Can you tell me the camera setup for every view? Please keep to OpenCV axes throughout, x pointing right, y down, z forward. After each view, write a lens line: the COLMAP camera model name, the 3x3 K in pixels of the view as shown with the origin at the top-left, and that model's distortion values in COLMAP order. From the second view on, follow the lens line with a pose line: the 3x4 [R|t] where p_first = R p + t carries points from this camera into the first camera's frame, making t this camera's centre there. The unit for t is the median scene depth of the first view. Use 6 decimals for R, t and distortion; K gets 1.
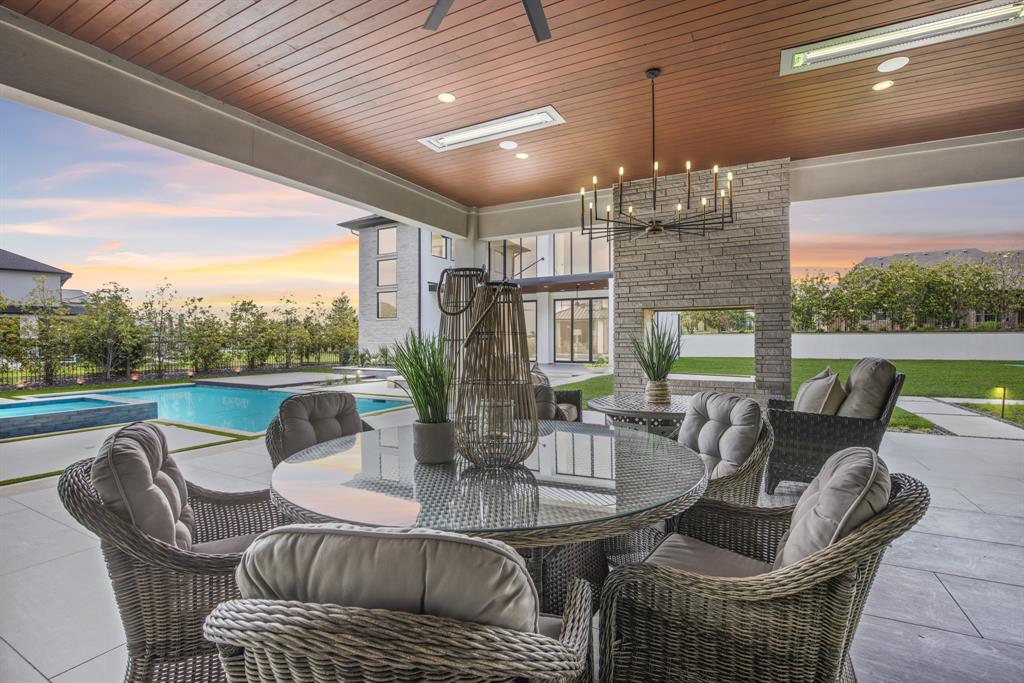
lens RADIAL K [[470.2, 0, 512.0], [0, 470.2, 341.5], [0, 0, 1]] dist [-0.003163, 0.000064]
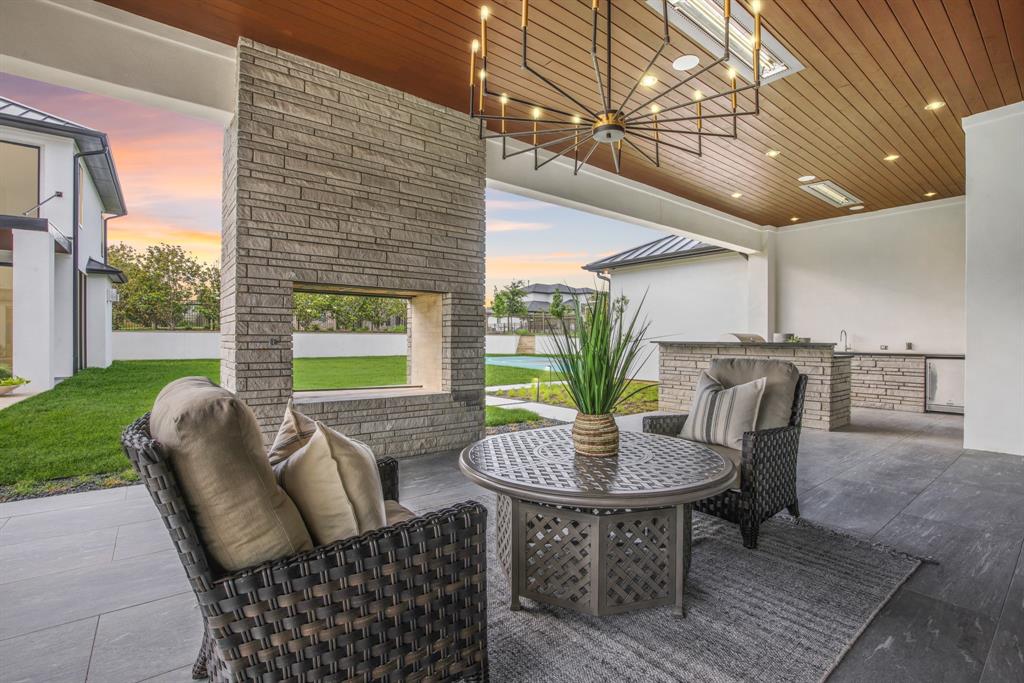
lens RADIAL K [[470.2, 0, 512.0], [0, 470.2, 341.5], [0, 0, 1]] dist [-0.003163, 0.000064]
pose [[0.421665, 0.001146, 0.906751, -0.137255], [-0.003865, 0.999992, 0.000534, 0.001043], [-0.906743, -0.003730, 0.421666, 0.566109]]
